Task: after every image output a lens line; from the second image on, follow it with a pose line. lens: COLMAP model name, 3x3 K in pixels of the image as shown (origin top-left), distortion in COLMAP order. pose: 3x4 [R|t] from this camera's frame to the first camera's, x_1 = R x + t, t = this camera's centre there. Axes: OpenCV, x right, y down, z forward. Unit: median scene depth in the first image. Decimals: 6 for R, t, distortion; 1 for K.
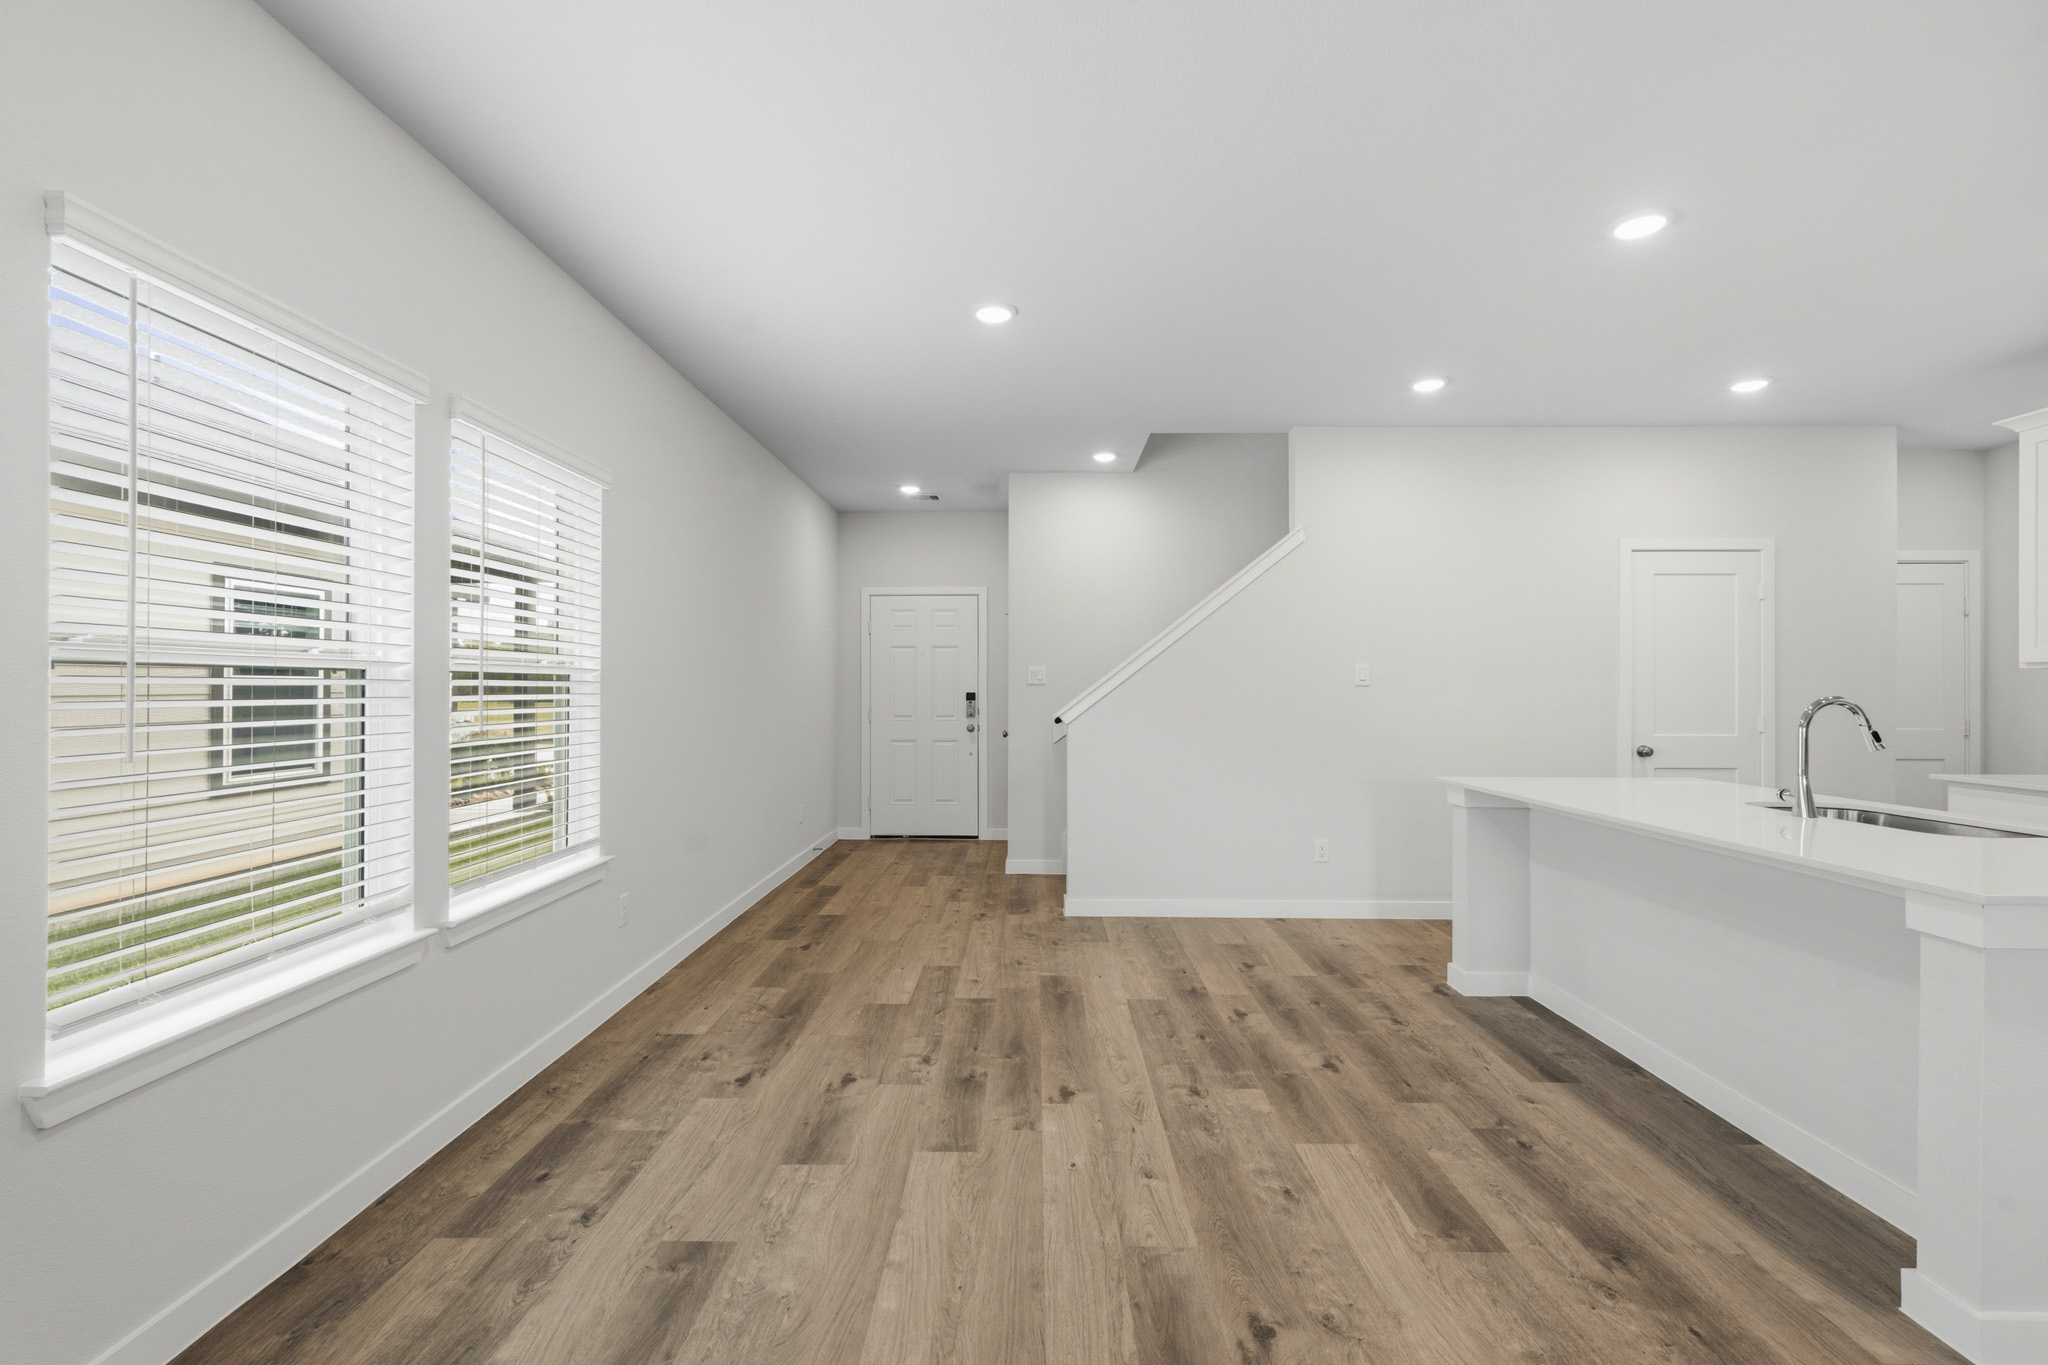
lens RADIAL K [[893.4, 0, 1023.3], [0, 893.4, 682.2], [0, 0, 1]] dist [-0.000303, 0.000052]
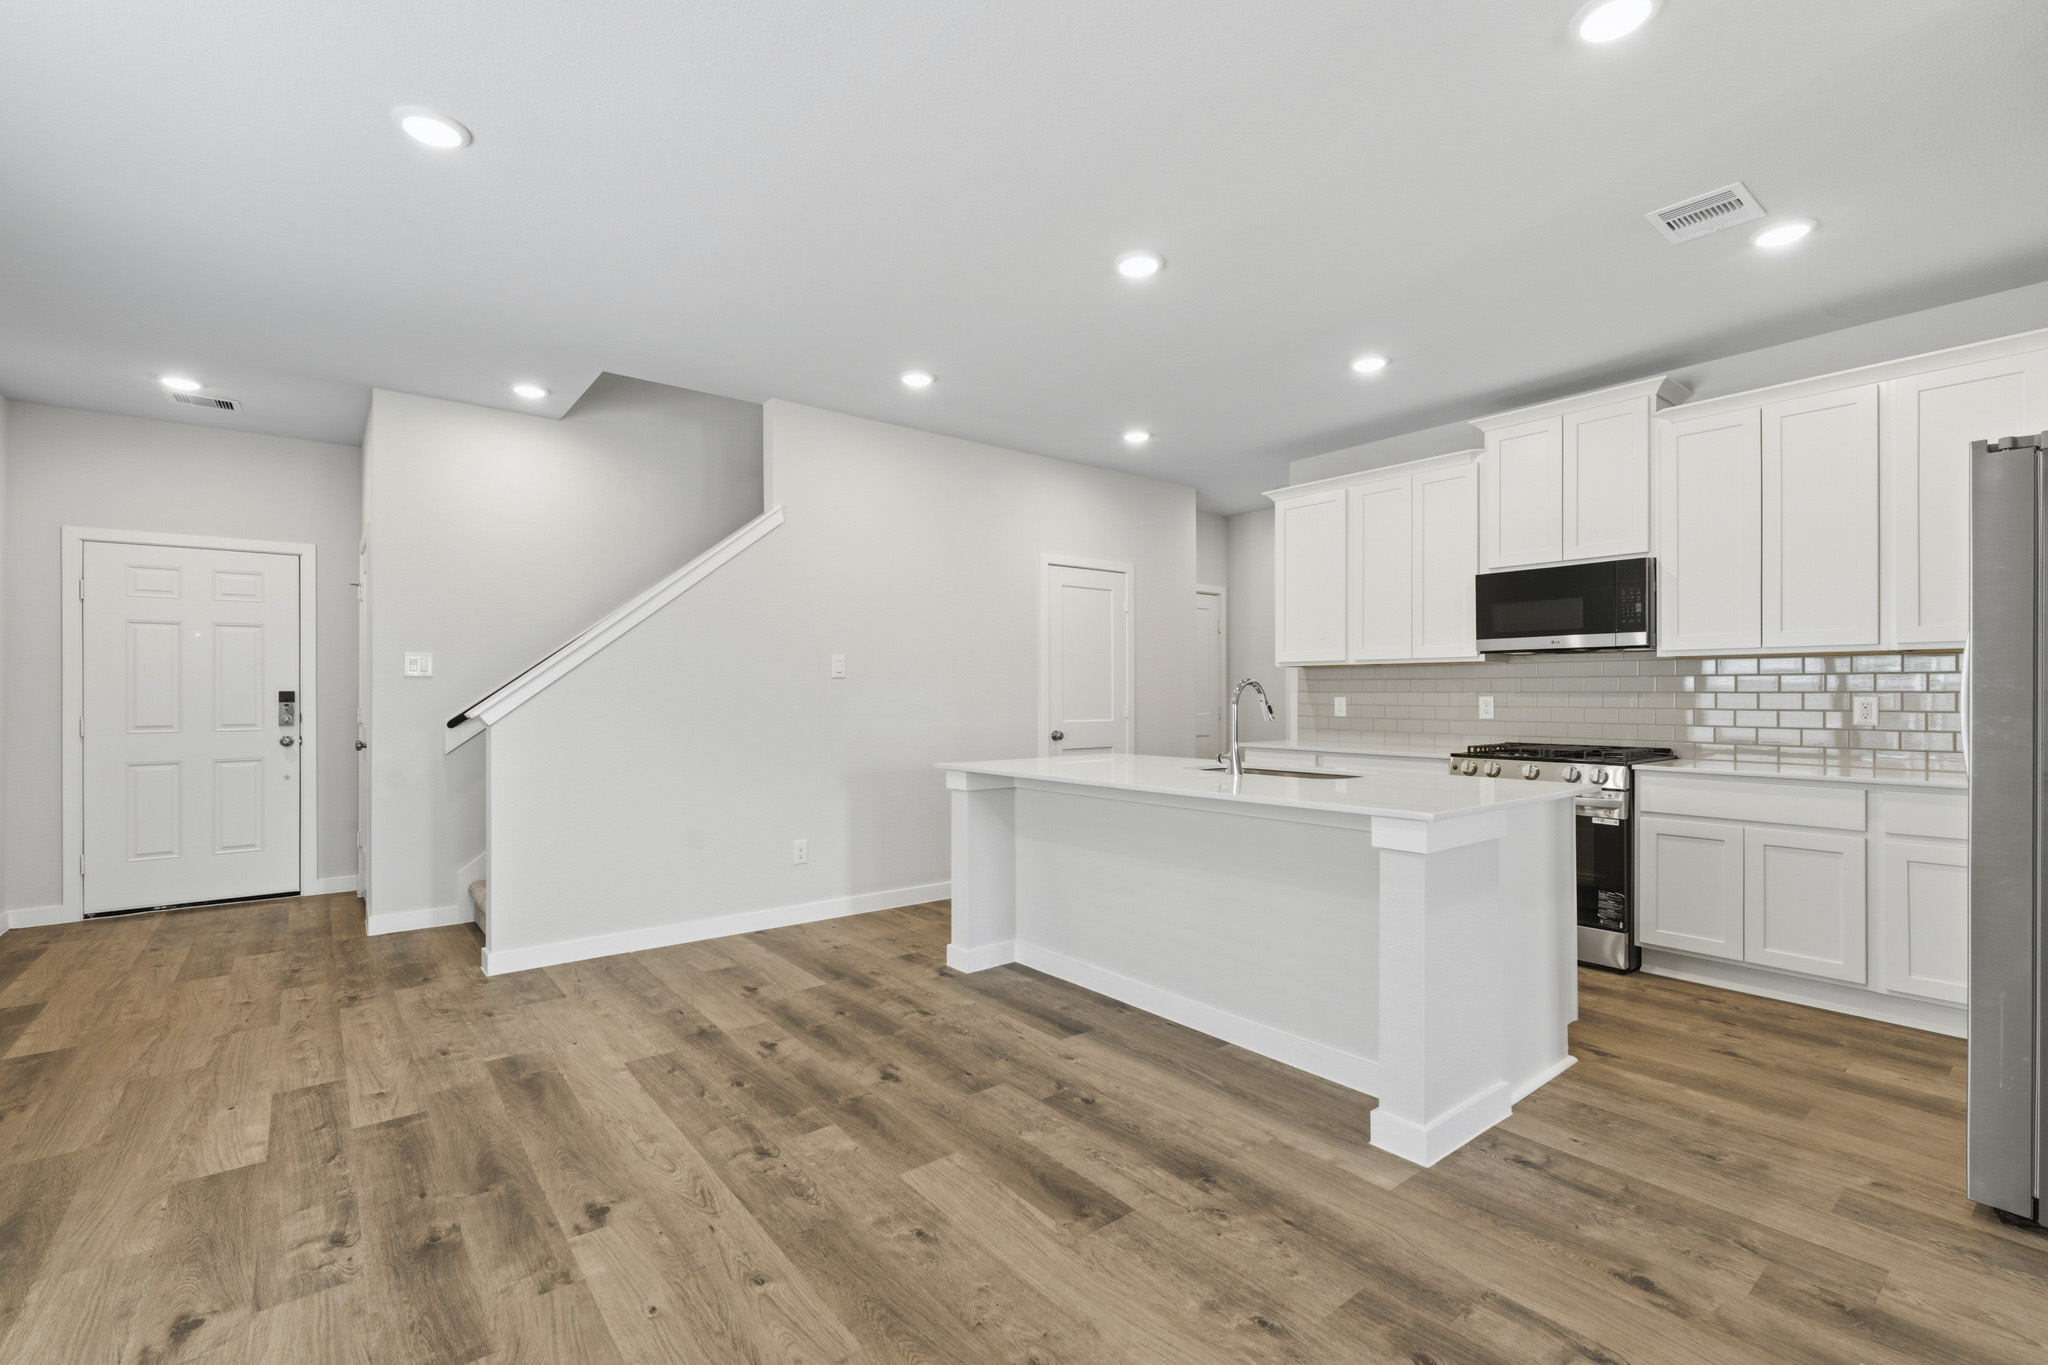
lens RADIAL K [[893.4, 0, 1022.8], [0, 893.4, 689.9], [0, 0, 1]] dist [-0.000303, 0.000052]
pose [[0.774626, -0.000815, 0.632420, -0.134189], [0.001488, 0.999999, -0.000534, 0.029330], [-0.632418, 0.001354, 0.774626, 0.193902]]
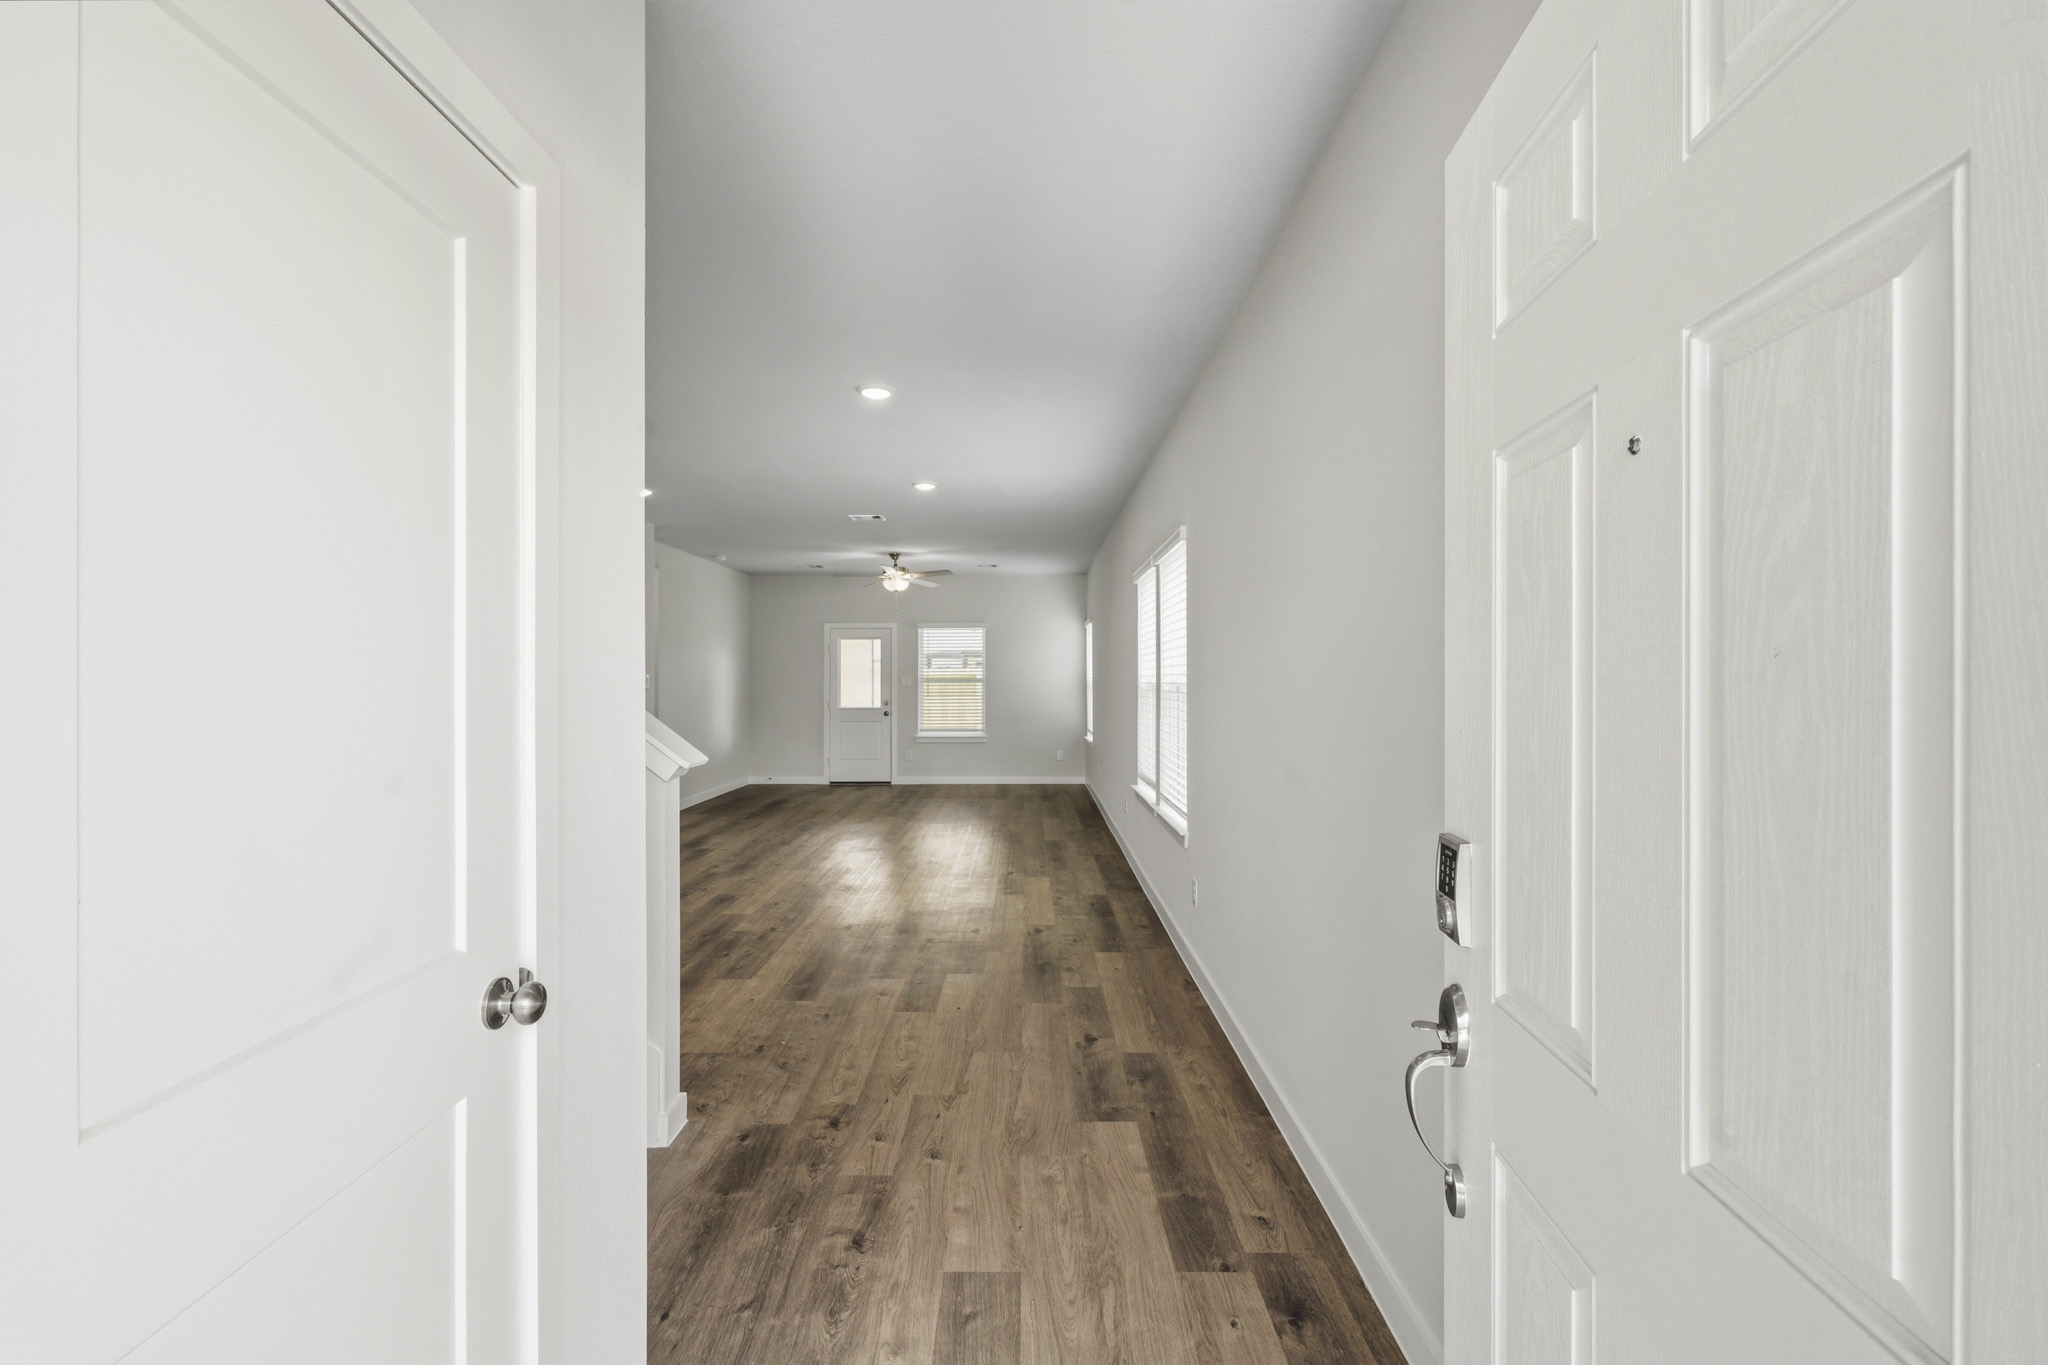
lens RADIAL K [[893.4, 0, 1019.5], [0, 893.4, 676.9], [0, 0, 1]] dist [-0.000303, 0.000052]
pose [[-0.999984, -0.000017, -0.005645, -0.256203], [0.000030, 0.999967, -0.008185, -0.014005], [0.005645, -0.008185, -0.999951, 2.550958]]
